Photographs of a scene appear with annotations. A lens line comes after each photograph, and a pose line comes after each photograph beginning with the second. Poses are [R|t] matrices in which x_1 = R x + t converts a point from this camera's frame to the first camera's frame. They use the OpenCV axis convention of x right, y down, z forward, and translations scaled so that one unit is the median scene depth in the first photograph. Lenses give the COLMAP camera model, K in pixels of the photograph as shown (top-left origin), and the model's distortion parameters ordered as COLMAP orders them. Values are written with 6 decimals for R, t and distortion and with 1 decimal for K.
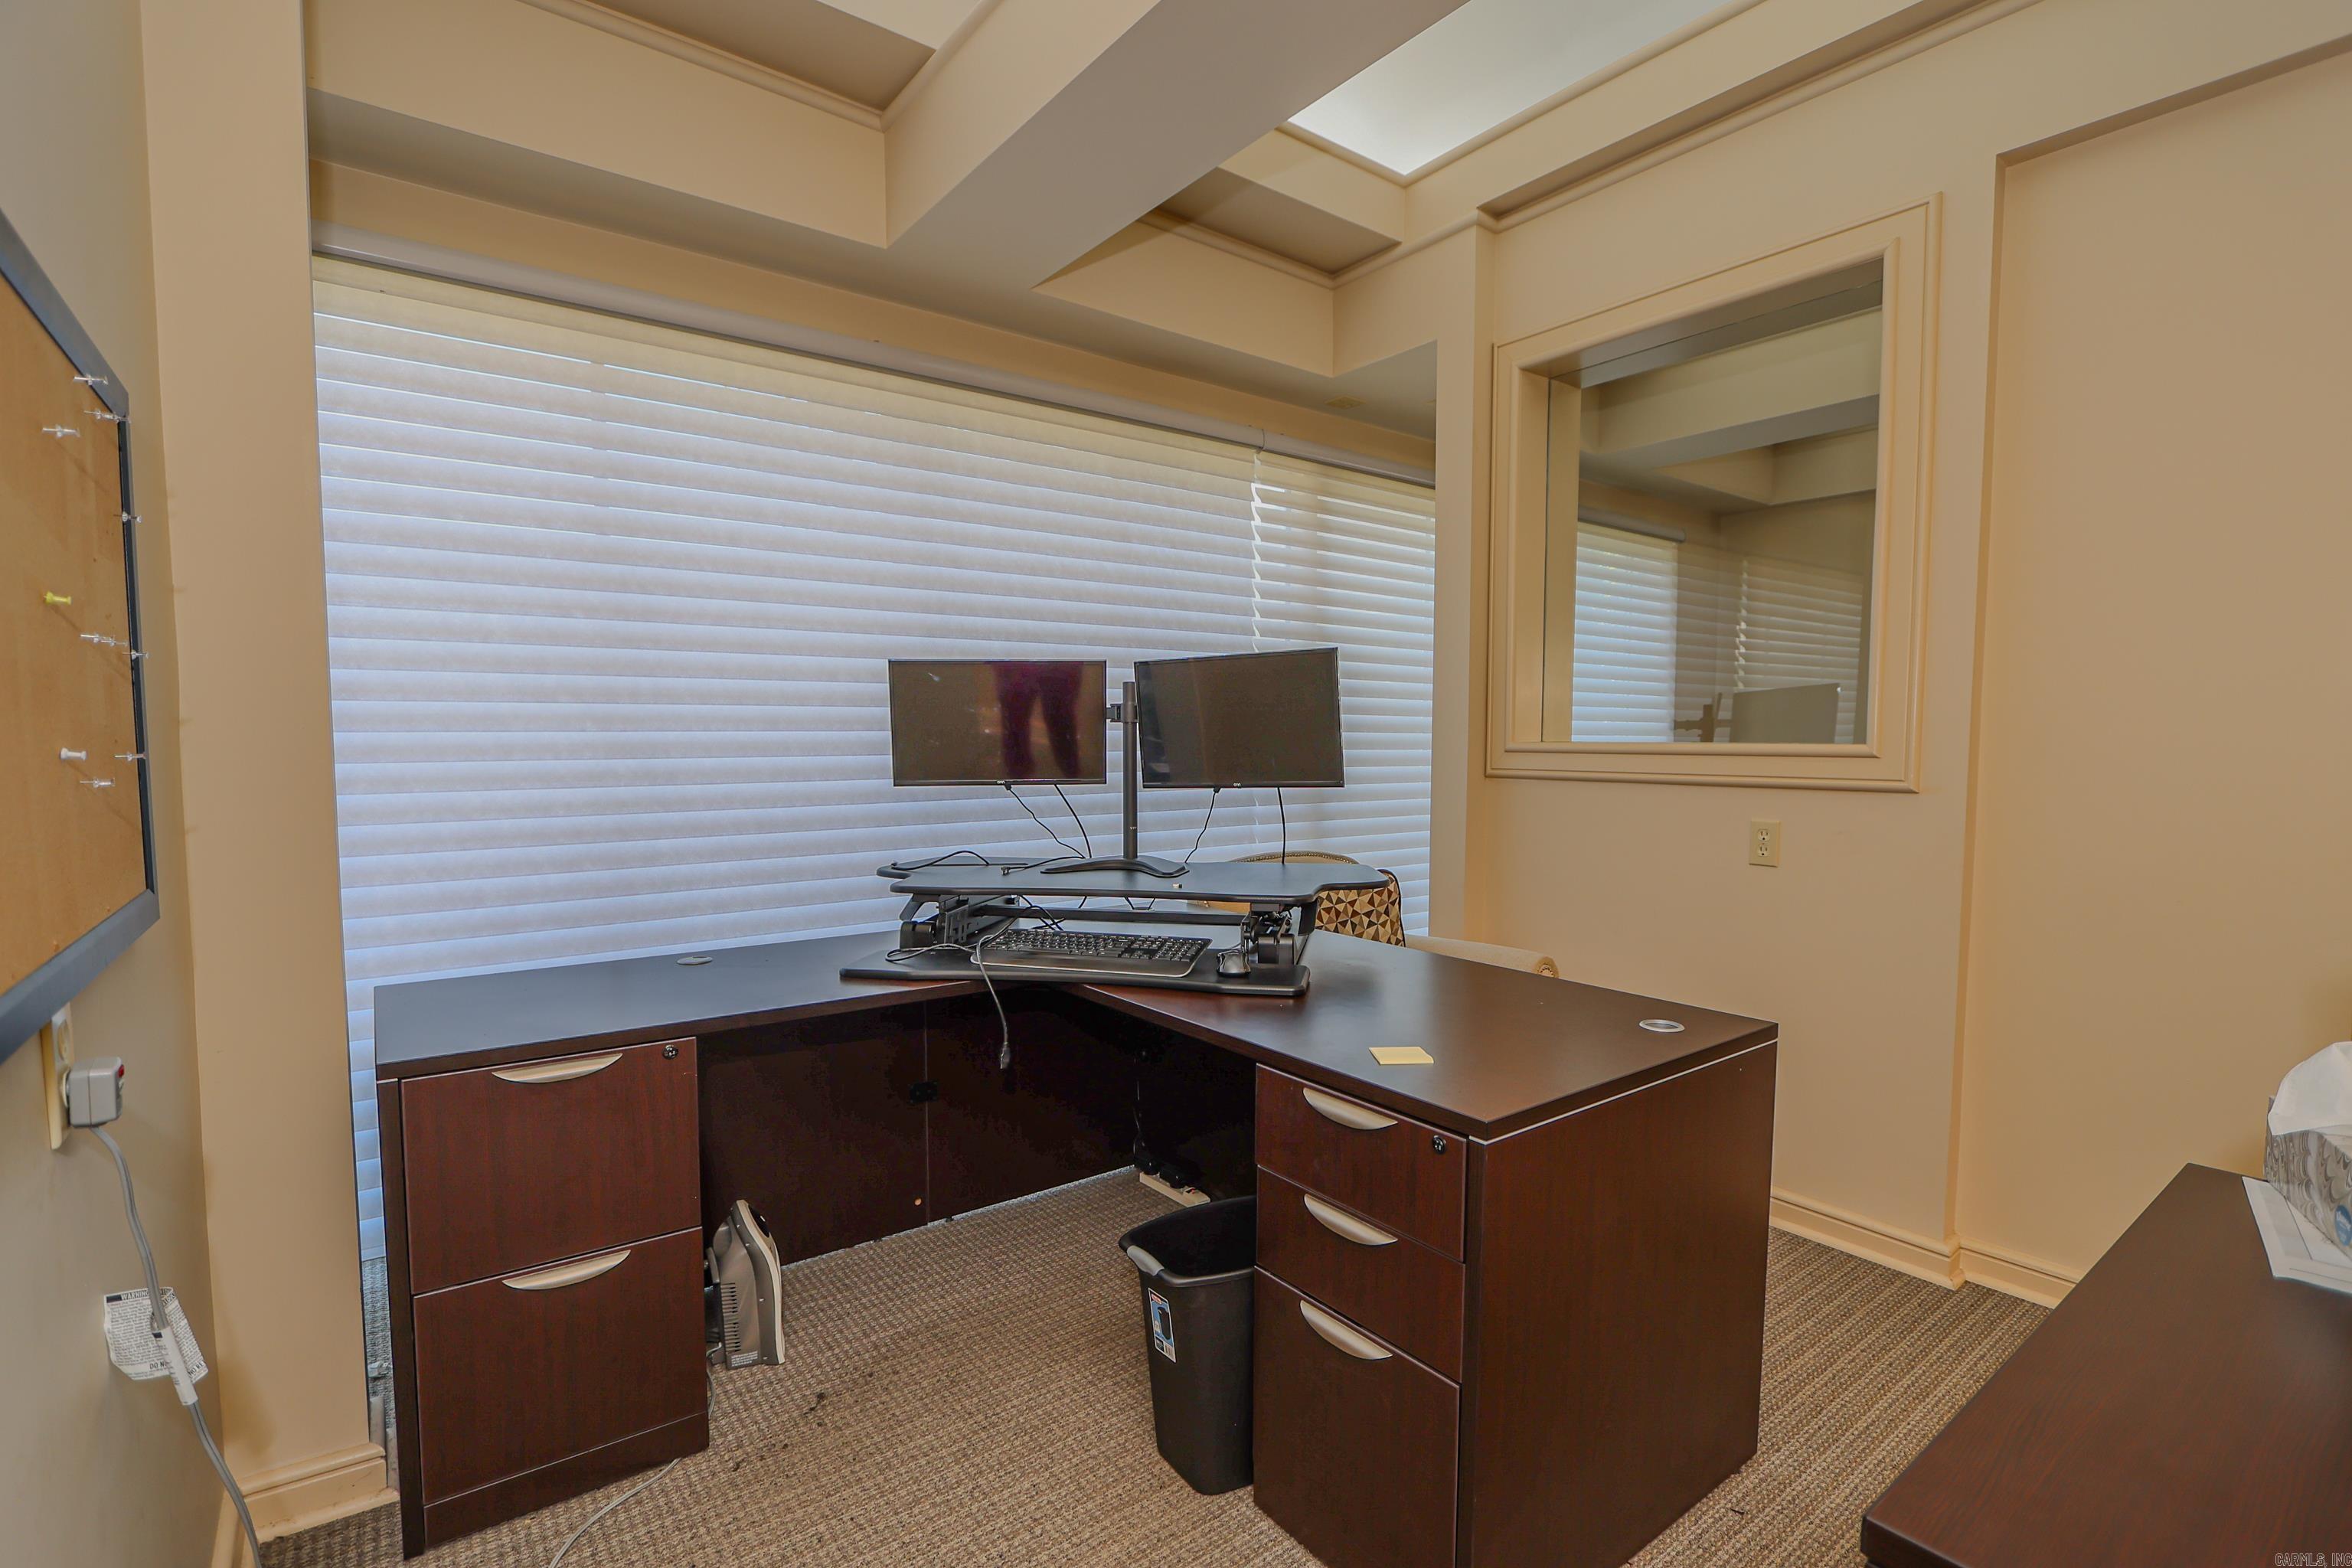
lens RADIAL K [[1077.1, 0, 1183.9], [0, 1077.1, 784.6], [0, 0, 1]] dist [0.004576, 0.000762]
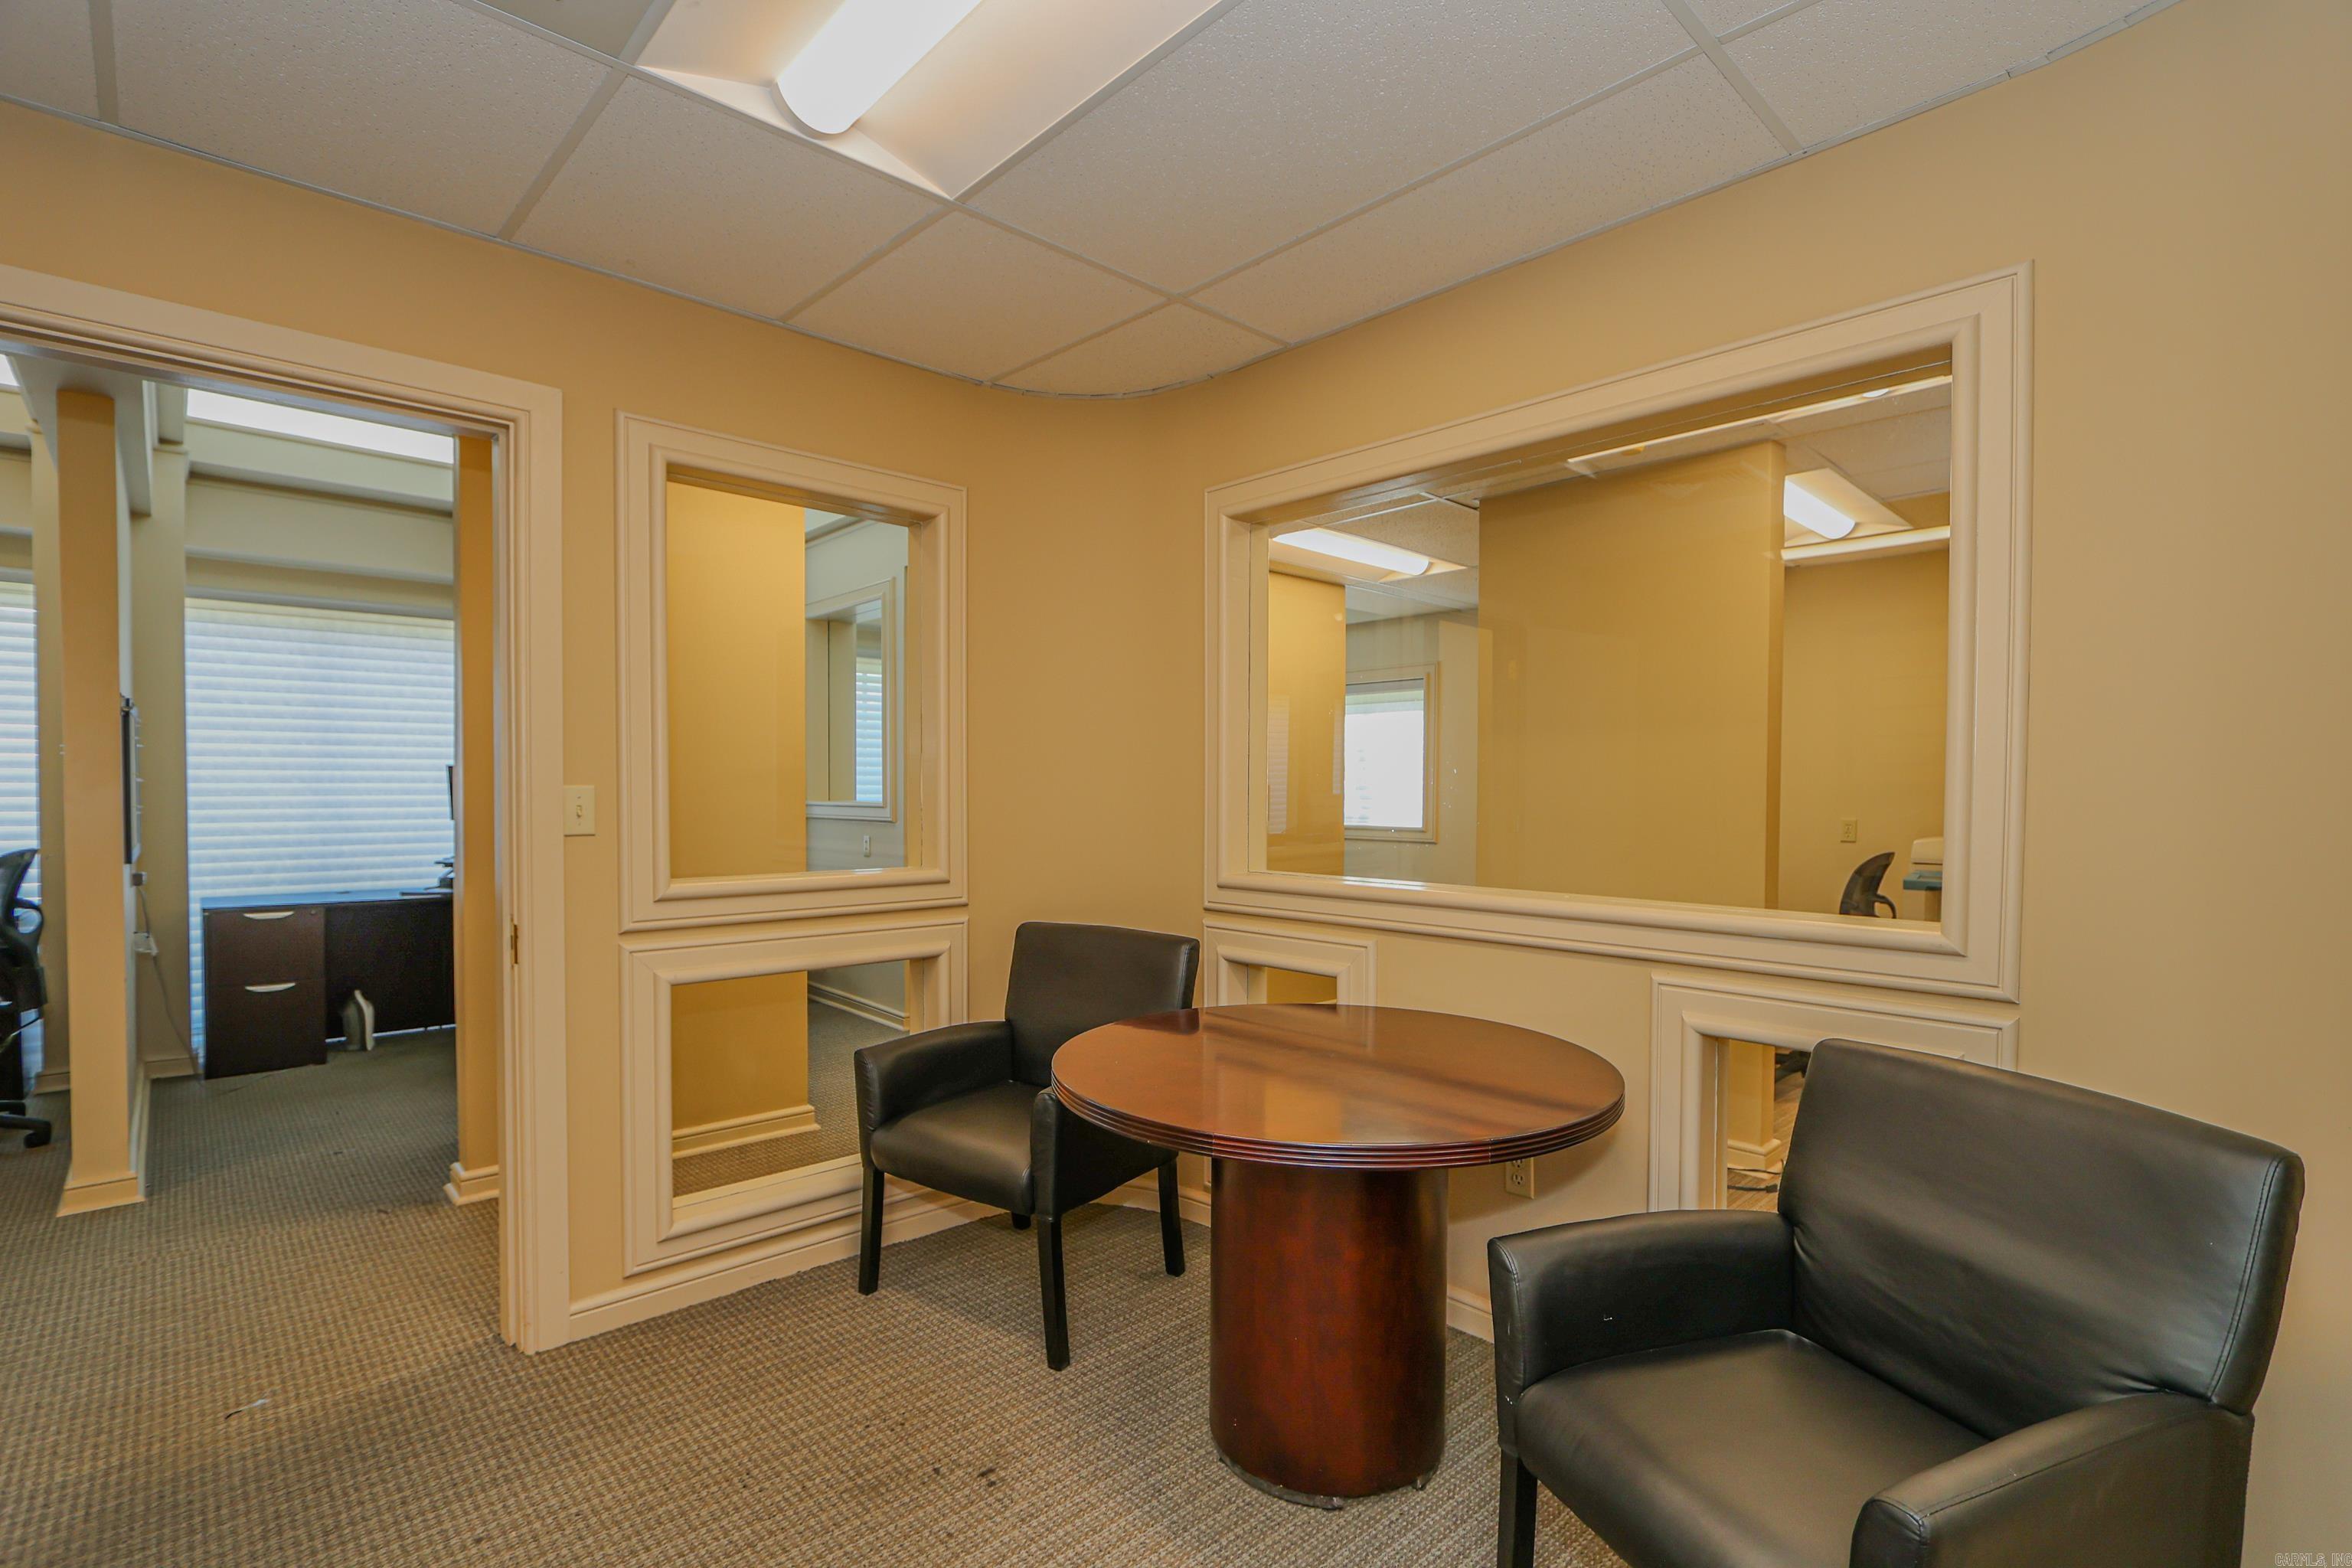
lens RADIAL K [[1077.1, 0, 1158.2], [0, 1077.1, 796.5], [0, 0, 1]] dist [0.004576, 0.000762]
pose [[0.997651, -0.000131, 0.068505, 0.688344], [0.002656, 0.999321, -0.036760, 0.024926], [-0.068454, 0.036856, 0.996973, -0.882058]]
